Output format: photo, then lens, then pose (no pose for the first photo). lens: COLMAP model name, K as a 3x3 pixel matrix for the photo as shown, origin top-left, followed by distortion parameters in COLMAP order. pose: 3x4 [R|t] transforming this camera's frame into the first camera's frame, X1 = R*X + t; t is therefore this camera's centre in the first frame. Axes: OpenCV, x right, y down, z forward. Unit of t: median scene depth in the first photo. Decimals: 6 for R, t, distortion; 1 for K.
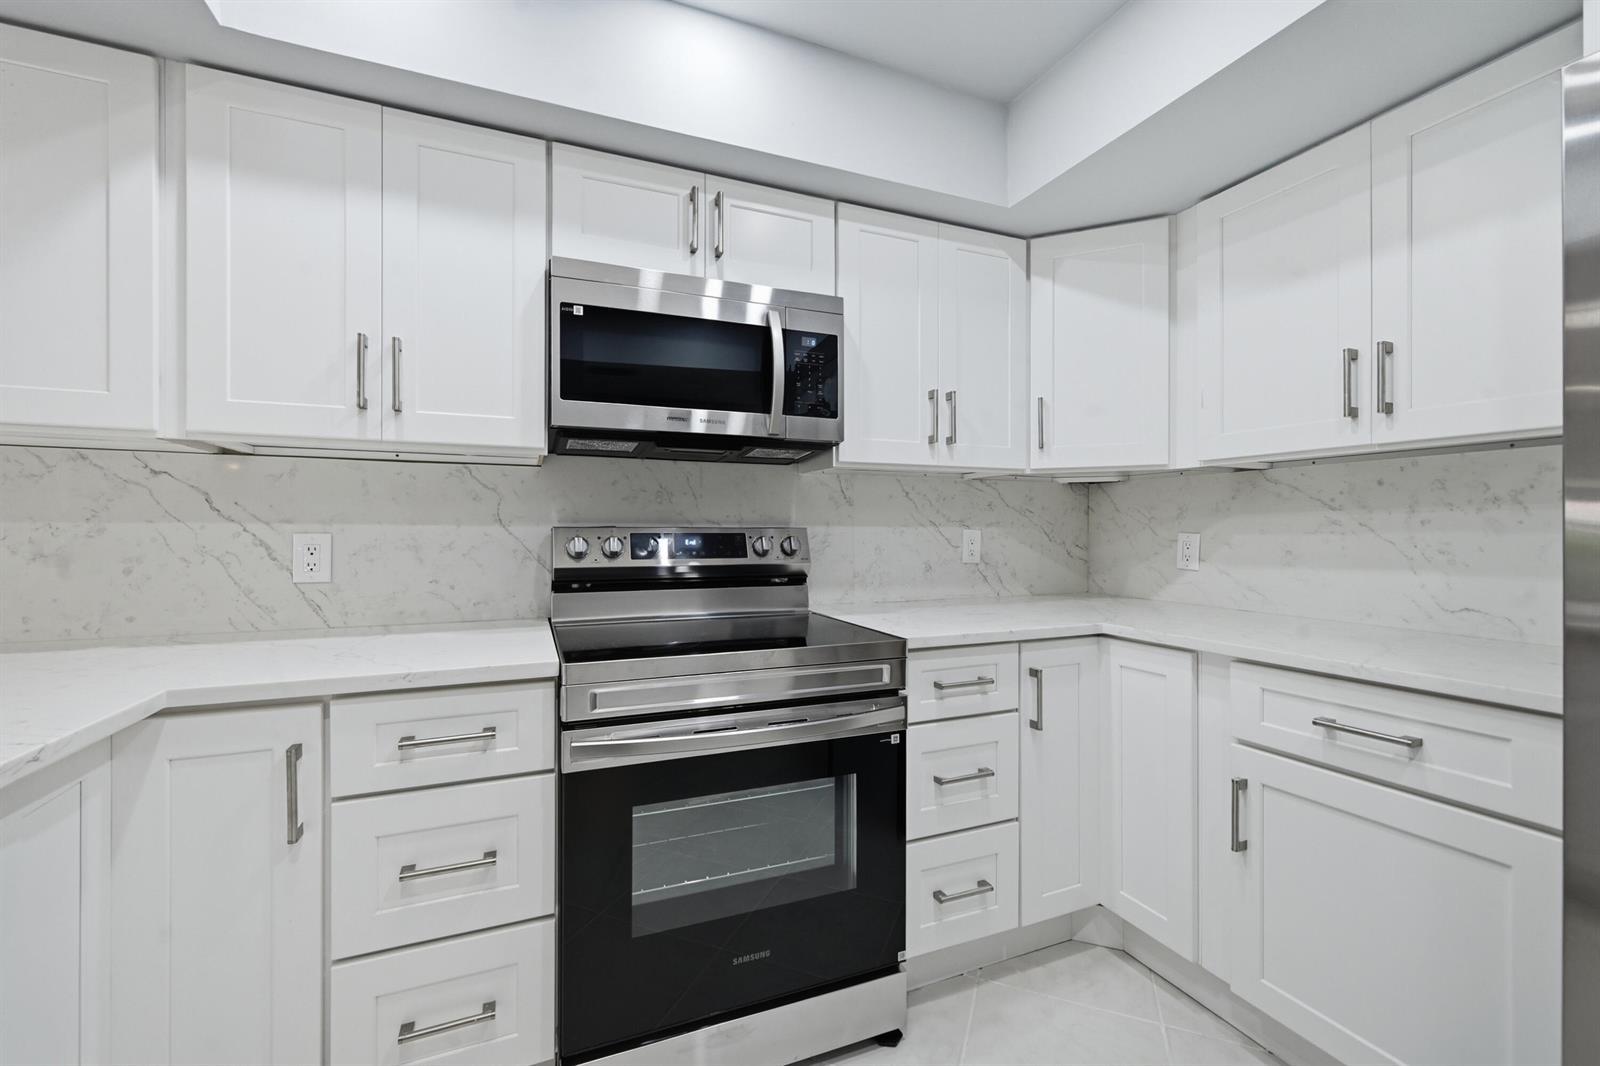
lens RADIAL K [[652.4, 0, 788.1], [0, 652.4, 532.0], [0, 0, 1]] dist [0.000324, -0.000257]
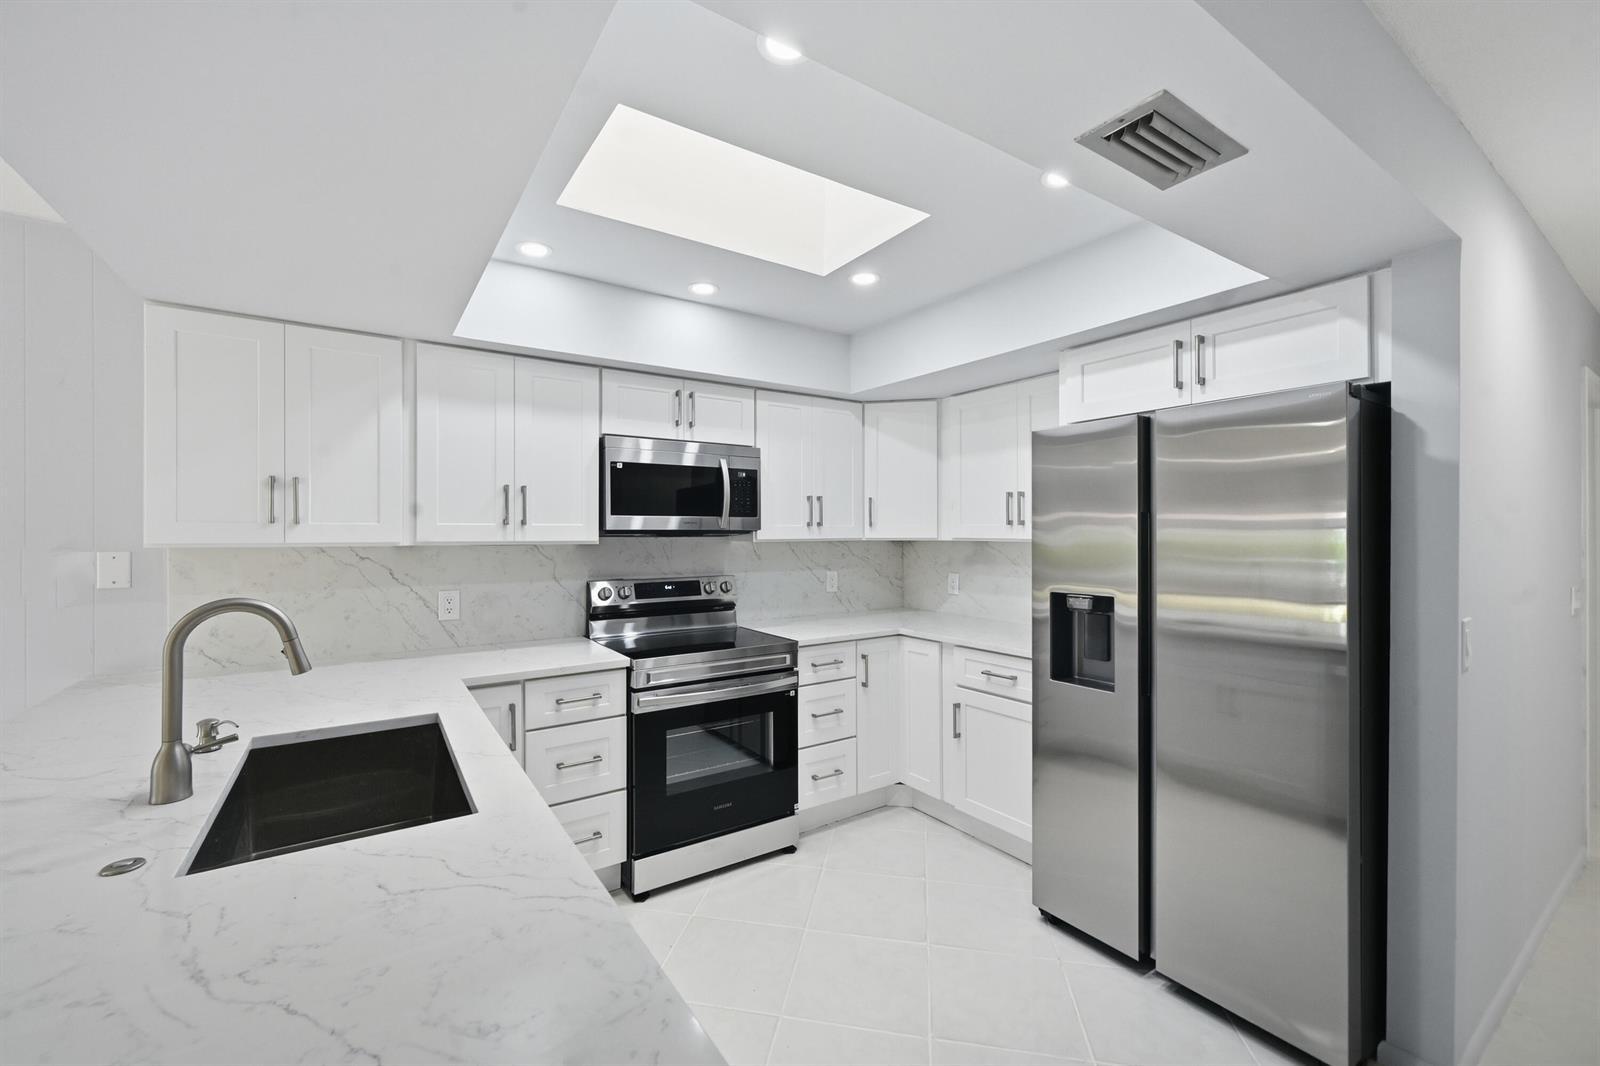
lens RADIAL K [[652.4, 0, 791.4], [0, 652.4, 528.9], [0, 0, 1]] dist [0.000324, -0.000257]
pose [[0.979084, -0.001330, 0.203453, -0.214645], [0.002668, 0.999977, -0.006302, -0.144872], [-0.203440, 0.006713, 0.979064, -0.825746]]
